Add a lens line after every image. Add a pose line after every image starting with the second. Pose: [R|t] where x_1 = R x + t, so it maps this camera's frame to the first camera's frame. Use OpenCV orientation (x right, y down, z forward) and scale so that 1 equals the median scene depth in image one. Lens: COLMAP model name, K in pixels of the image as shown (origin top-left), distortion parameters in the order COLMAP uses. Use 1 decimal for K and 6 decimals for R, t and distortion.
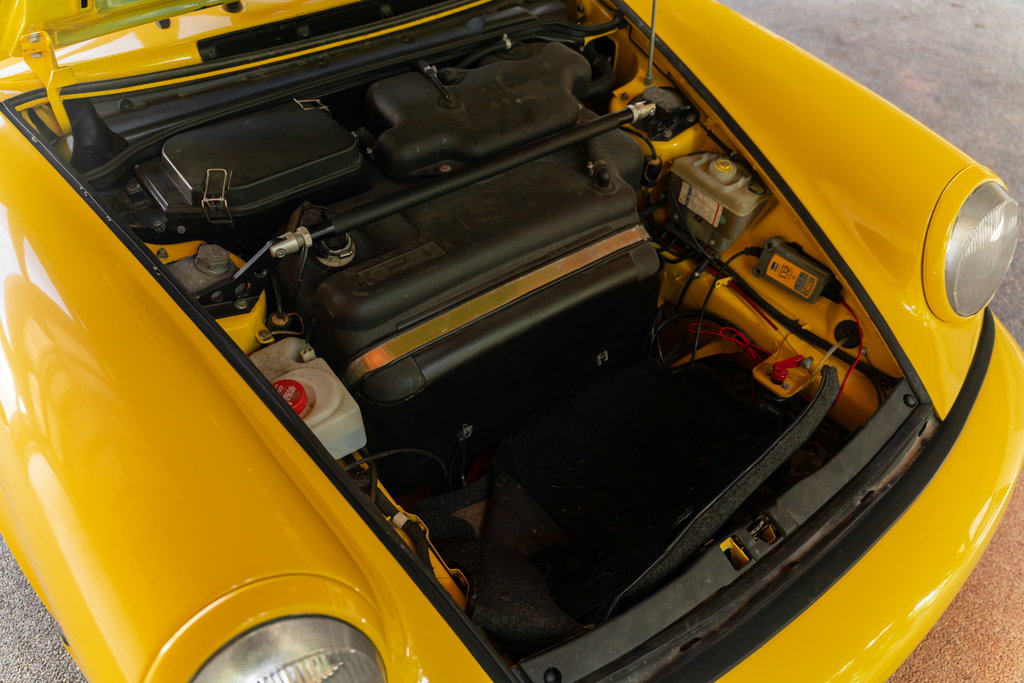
lens RADIAL K [[755.4, 0, 512.0], [0, 755.4, 341.5], [0, 0, 1]] dist [-0.009564, -0.002305]
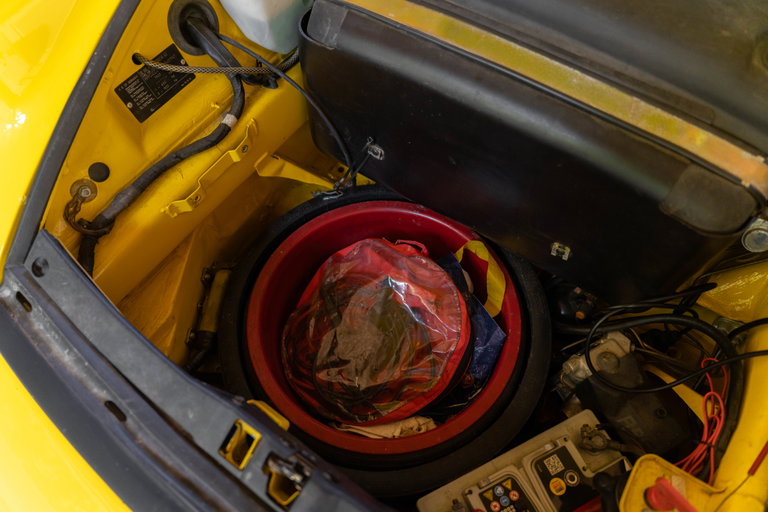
lens RADIAL K [[506.0, 0, 384.0], [0, 506.0, 256.0], [0, 0, 1]] dist [-0.009221, -0.003073]
pose [[0.324622, 0.810679, -0.487258, 0.344632], [-0.661479, 0.562804, 0.495679, -0.119342], [0.676067, 0.161403, 0.718946, 0.577700]]
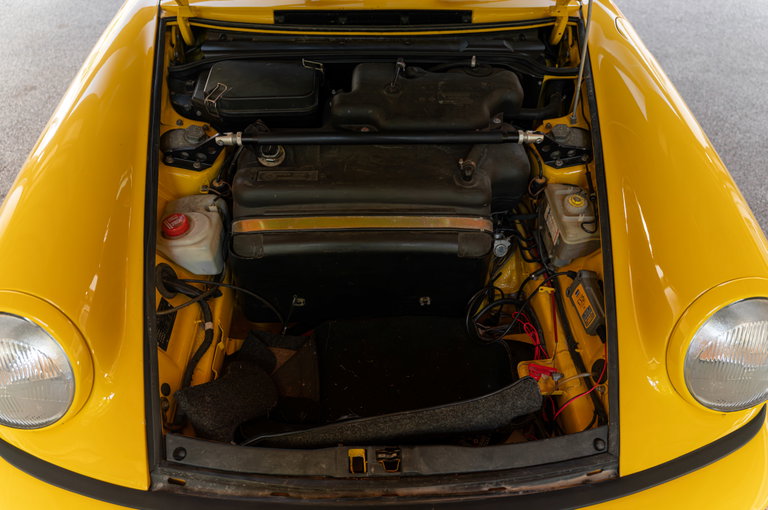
lens RADIAL K [[534.2, 0, 384.0], [0, 534.2, 255.0], [0, 0, 1]] dist [-0.005632, -0.005864]
pose [[0.821211, 0.394655, -0.412139, 0.460293], [-0.398511, 0.913599, 0.080786, -0.110303], [0.408413, 0.097899, 0.907532, 0.118098]]
